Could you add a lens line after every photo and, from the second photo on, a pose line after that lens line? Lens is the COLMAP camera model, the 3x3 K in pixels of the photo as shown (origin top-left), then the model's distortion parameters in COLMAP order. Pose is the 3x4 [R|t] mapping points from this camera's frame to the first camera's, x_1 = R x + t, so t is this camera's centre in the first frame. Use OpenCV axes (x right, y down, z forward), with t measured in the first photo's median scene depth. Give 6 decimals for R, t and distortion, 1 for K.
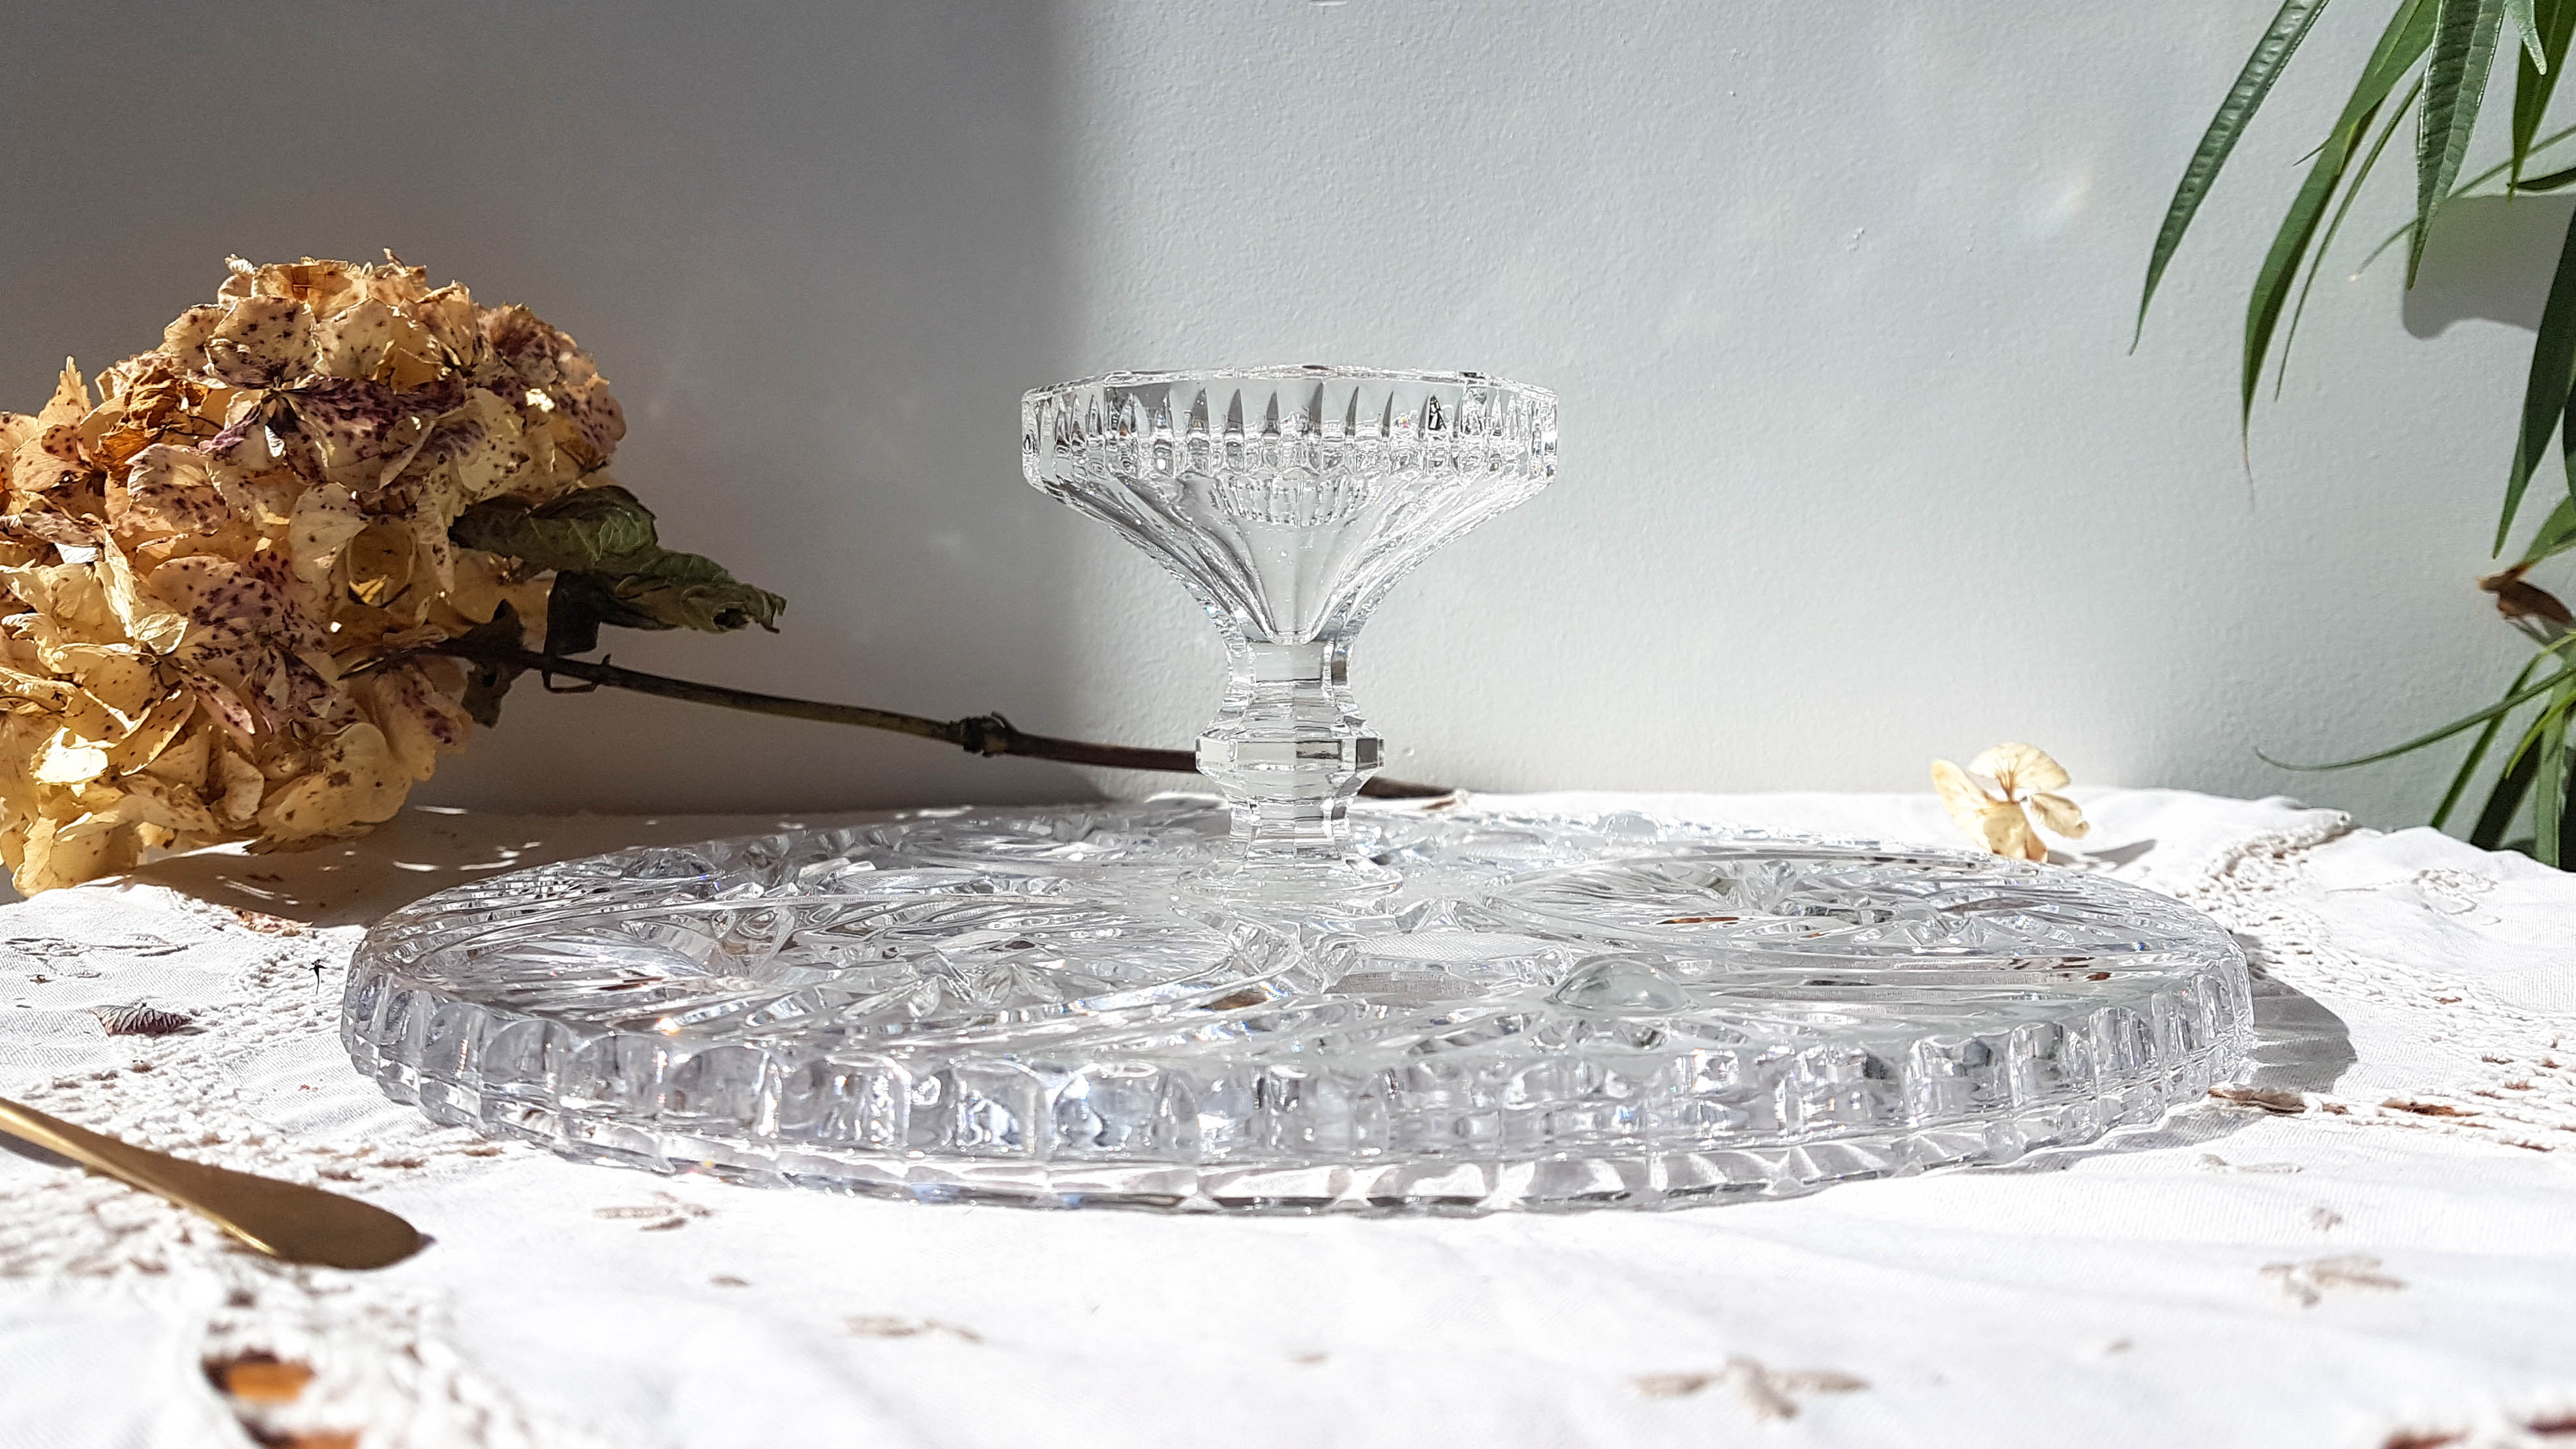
lens RADIAL K [[1943.0, 0, 1304.2], [0, 1943.0, 717.2], [0, 0, 1]] dist [0.072045, -0.165100]
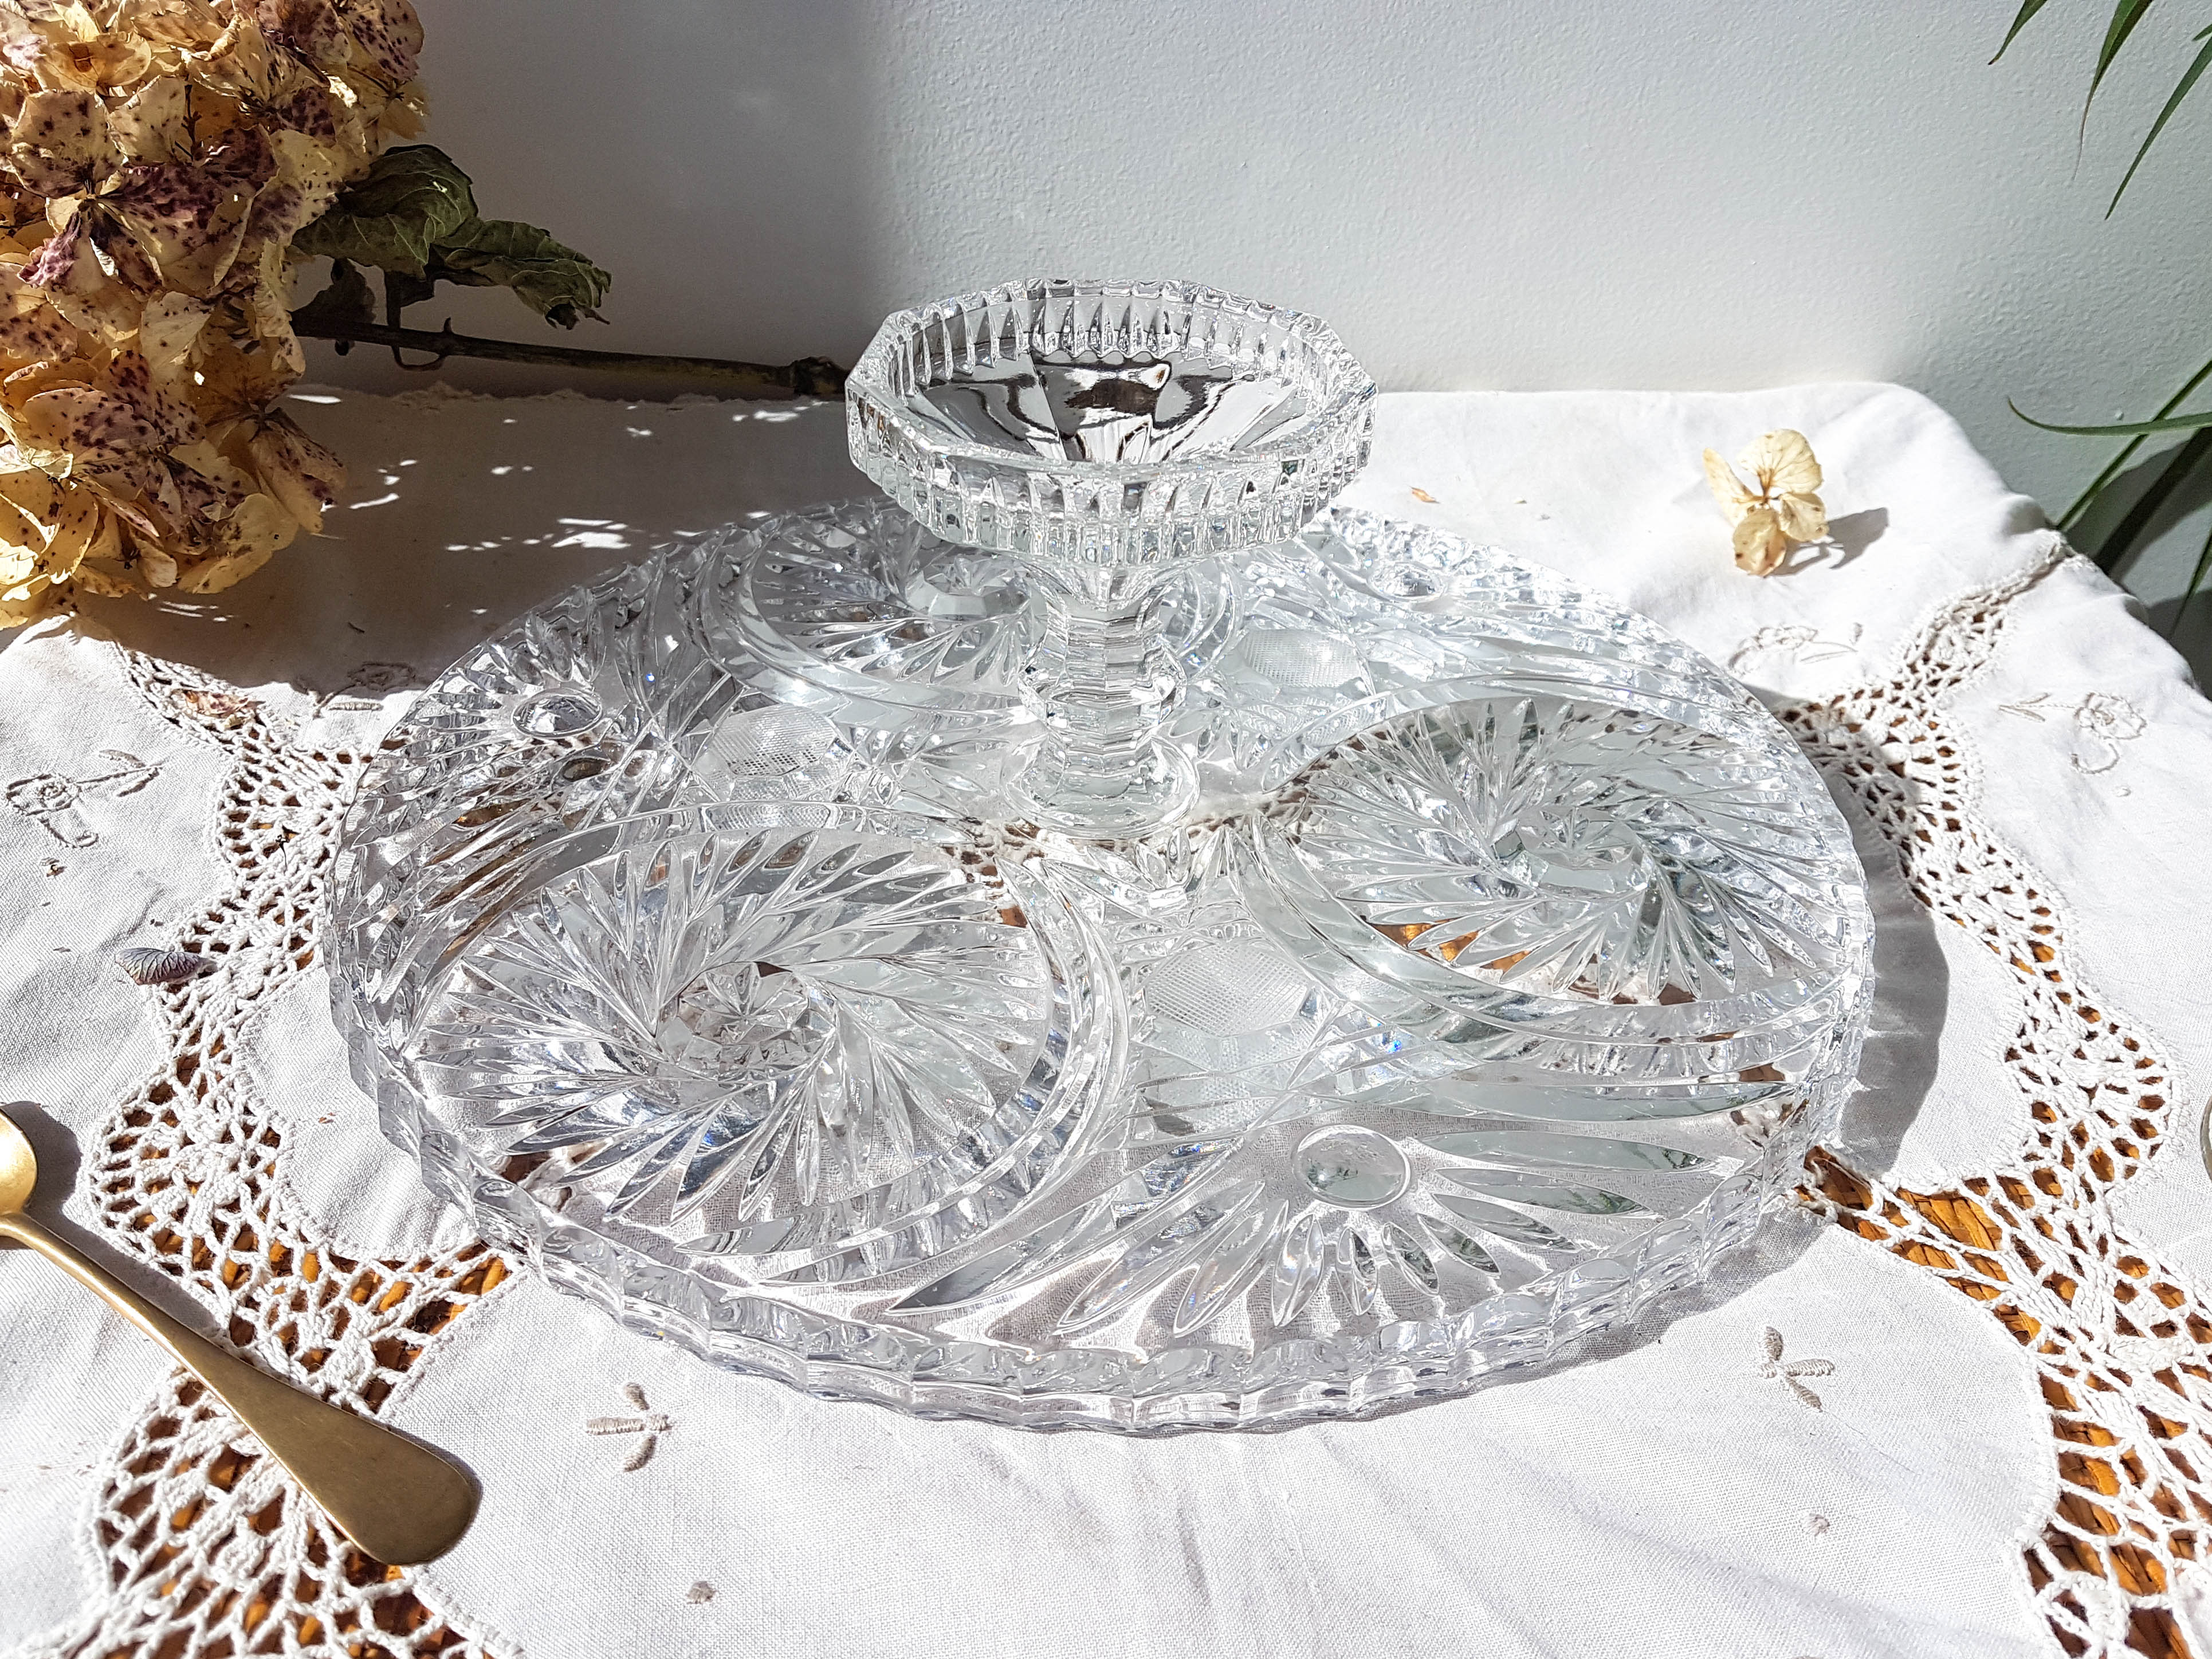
lens RADIAL K [[1777.7, 0, 1106.0], [0, 1777.7, 829.5], [0, 0, 1]] dist [-0.046425, 0.005914]
pose [[0.999478, 0.030725, 0.010022, -0.011008], [-0.031186, 0.835581, 0.548481, -0.395494], [0.008478, -0.548507, 0.836103, 0.091269]]
